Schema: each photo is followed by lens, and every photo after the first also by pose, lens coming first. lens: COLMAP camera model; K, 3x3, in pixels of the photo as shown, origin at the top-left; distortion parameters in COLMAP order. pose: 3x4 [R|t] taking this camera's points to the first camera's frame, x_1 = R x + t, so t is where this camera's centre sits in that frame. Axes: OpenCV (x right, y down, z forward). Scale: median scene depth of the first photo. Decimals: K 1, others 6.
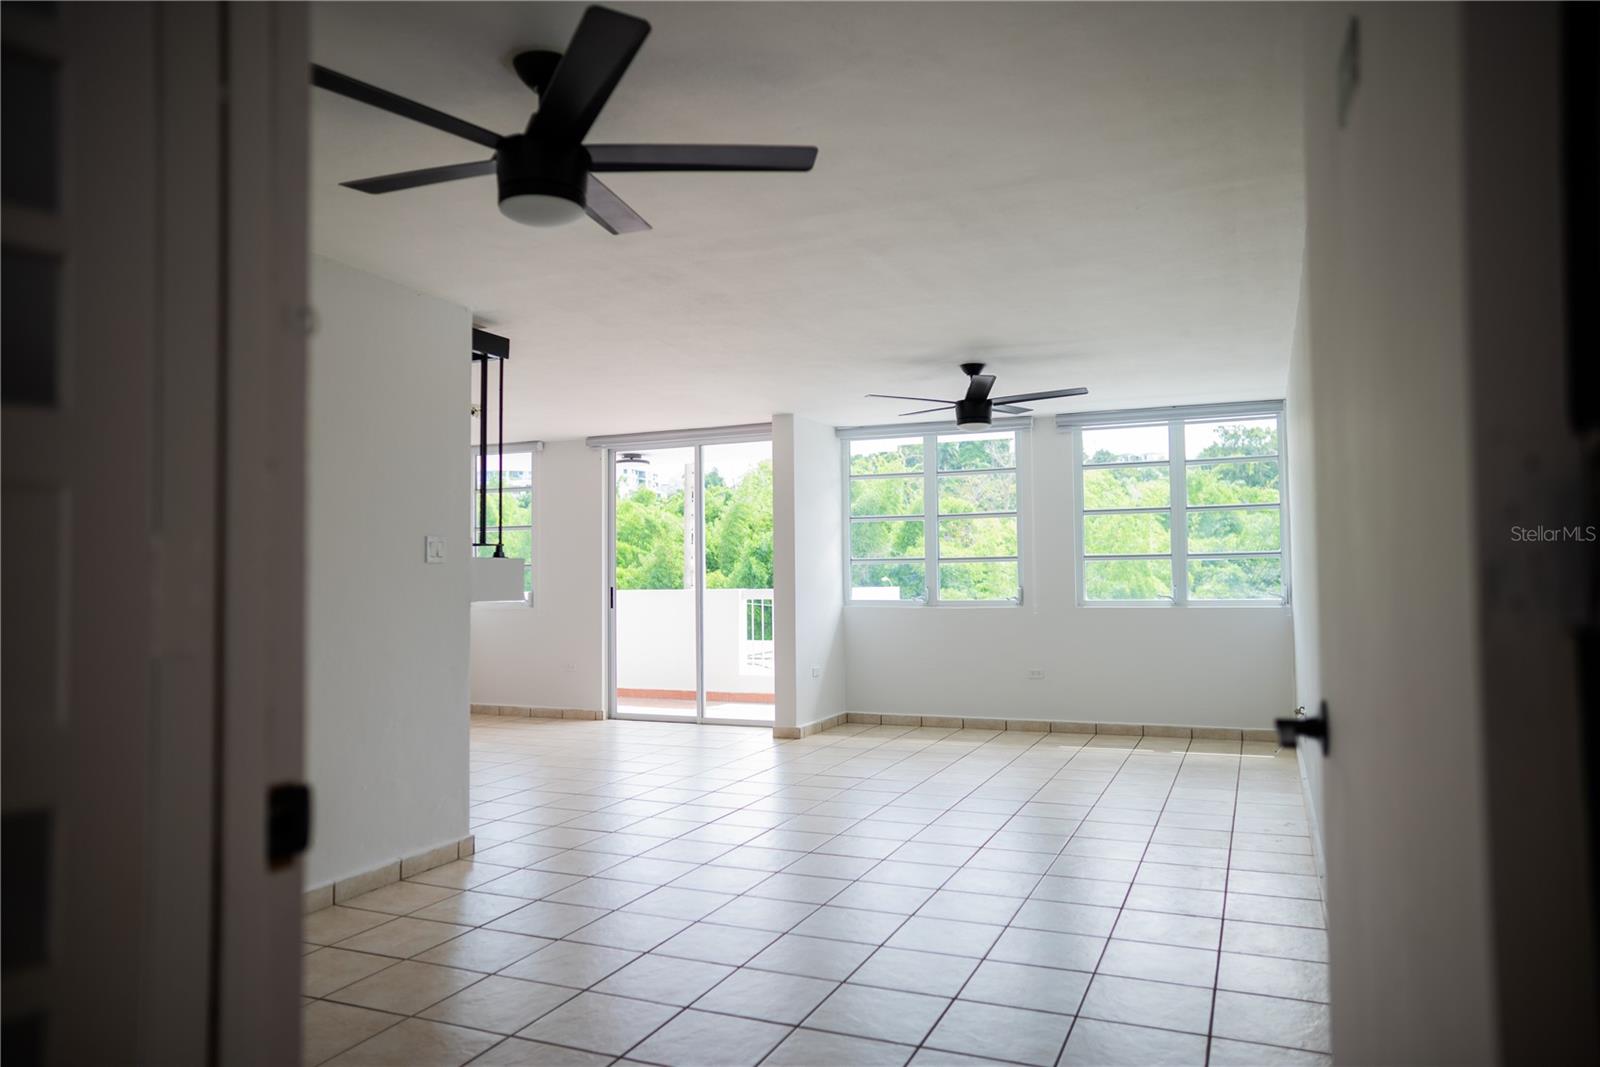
lens RADIAL K [[1079.9, 0, 777.7], [0, 1079.9, 536.3], [0, 0, 1]] dist [-0.005745, 0.051365]
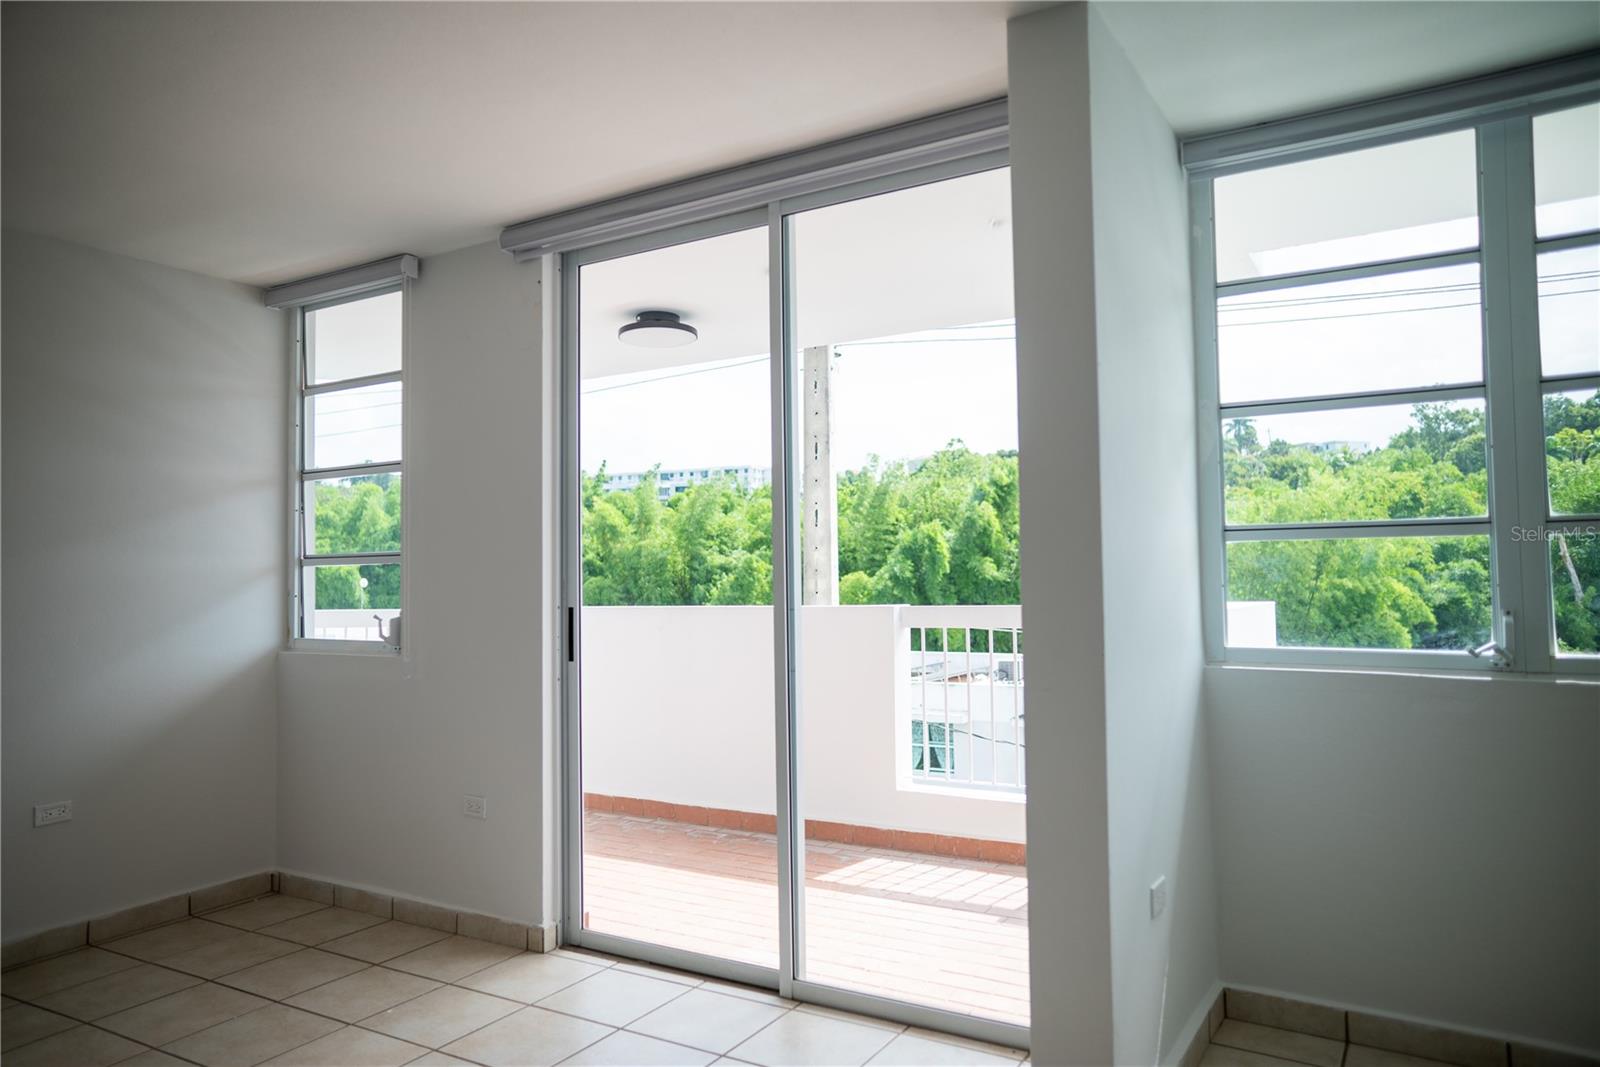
lens RADIAL K [[1079.9, 0, 777.7], [0, 1079.9, 536.3], [0, 0, 1]] dist [-0.005745, 0.051365]
pose [[0.989961, -0.012396, -0.140793, -0.021372], [0.012296, 0.999923, -0.001578, 0.021489], [0.140802, -0.000169, 0.990038, 0.573392]]
